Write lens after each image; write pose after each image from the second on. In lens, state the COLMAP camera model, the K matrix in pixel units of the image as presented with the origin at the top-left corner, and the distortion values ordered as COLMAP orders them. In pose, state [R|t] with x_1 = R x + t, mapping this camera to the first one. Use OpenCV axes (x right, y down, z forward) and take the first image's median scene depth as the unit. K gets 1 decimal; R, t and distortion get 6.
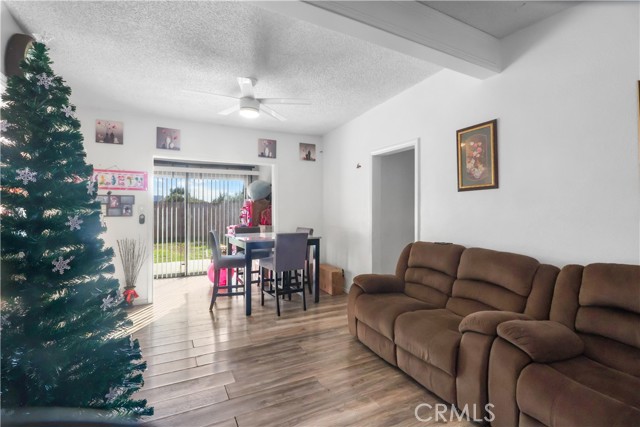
lens RADIAL K [[303.6, 0, 320.7], [0, 303.6, 213.6], [0, 0, 1]] dist [-0.003595, -0.002117]
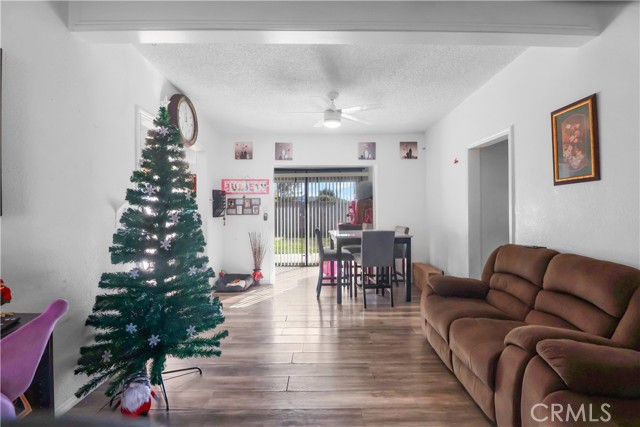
lens RADIAL K [[303.6, 0, 318.5], [0, 303.6, 211.7], [0, 0, 1]] dist [-0.003595, -0.002117]
pose [[0.890515, -0.002674, -0.454945, 0.219213], [0.001836, 0.999996, -0.002284, 0.000019], [0.454950, 0.001199, 0.890516, -0.028996]]
